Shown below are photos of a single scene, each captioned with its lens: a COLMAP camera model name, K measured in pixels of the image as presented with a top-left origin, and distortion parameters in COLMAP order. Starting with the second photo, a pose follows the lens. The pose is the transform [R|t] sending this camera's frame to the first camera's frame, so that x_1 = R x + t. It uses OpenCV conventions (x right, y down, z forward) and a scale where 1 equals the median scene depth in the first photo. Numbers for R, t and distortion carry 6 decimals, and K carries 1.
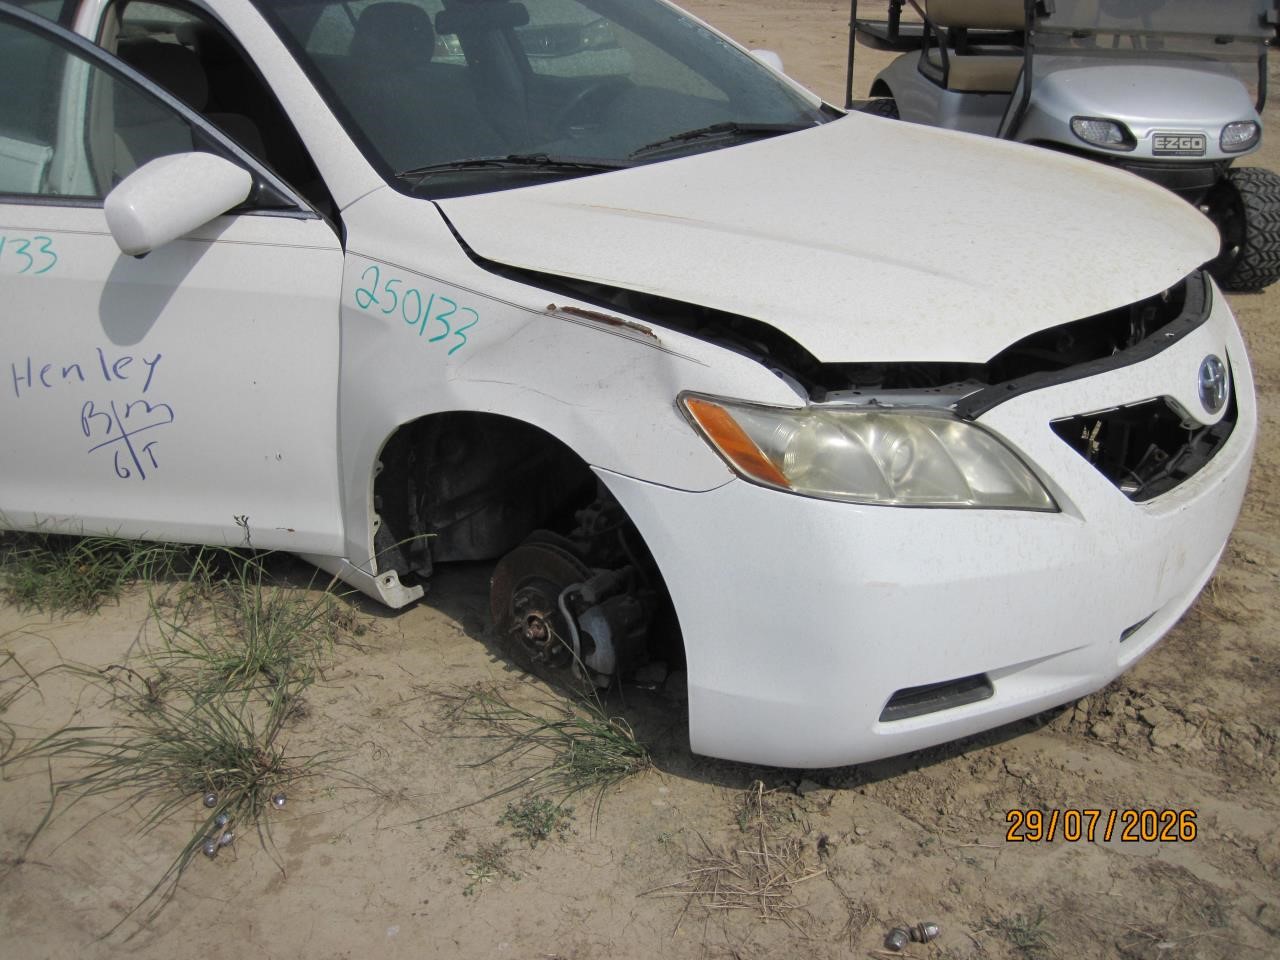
lens RADIAL K [[1302.0, 0, 640.0], [0, 1302.0, 480.0], [0, 0, 1]] dist [-0.176785, 0.135146]
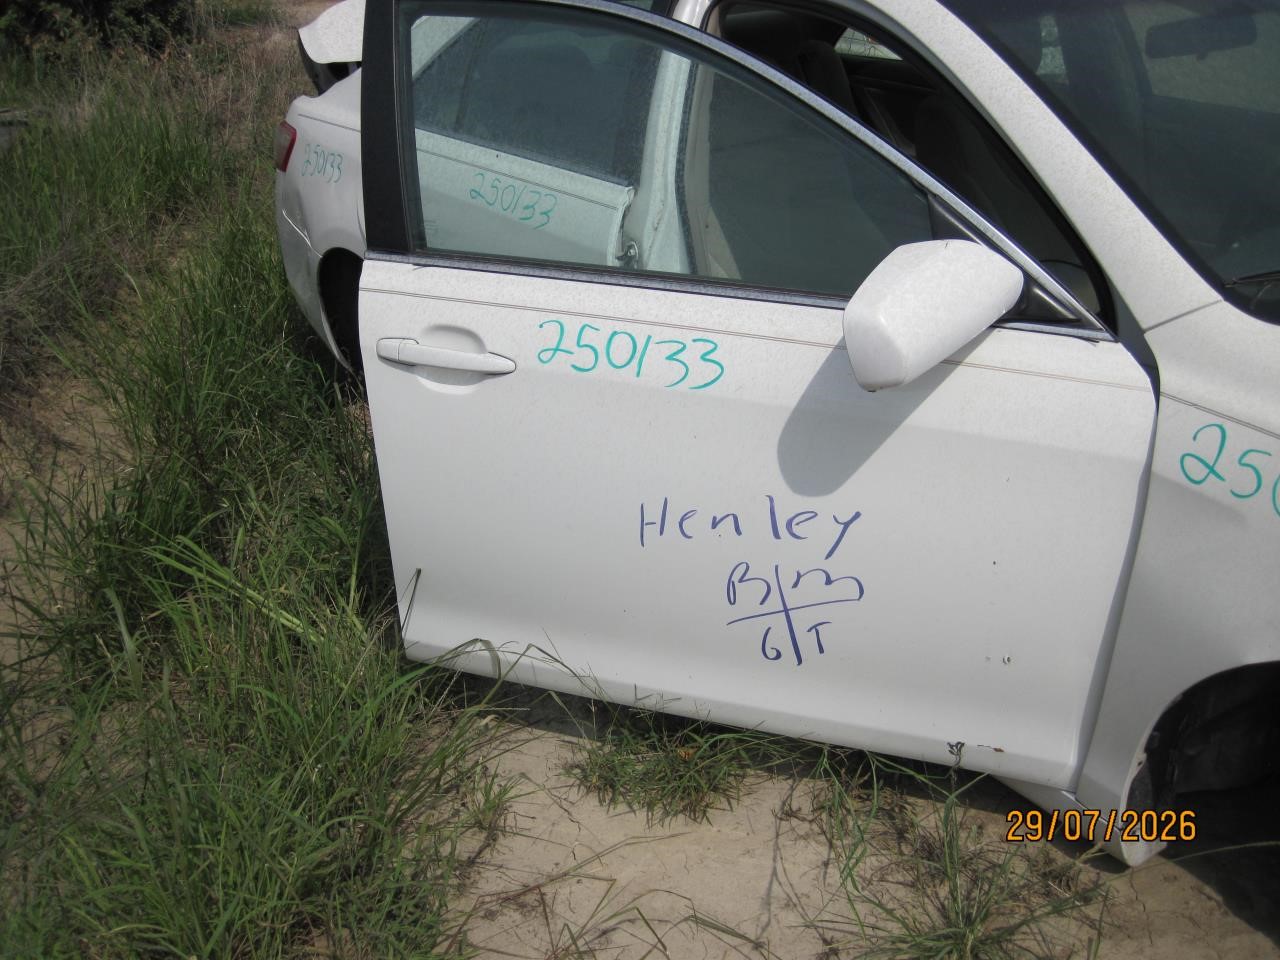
lens RADIAL K [[1302.0, 0, 640.0], [0, 1302.0, 480.0], [0, 0, 1]] dist [-0.176785, 0.135146]
pose [[0.968257, 0.064623, -0.241457, -0.317825], [-0.060605, 0.997872, 0.024040, -0.125352], [0.242497, -0.008643, 0.970114, 0.257003]]
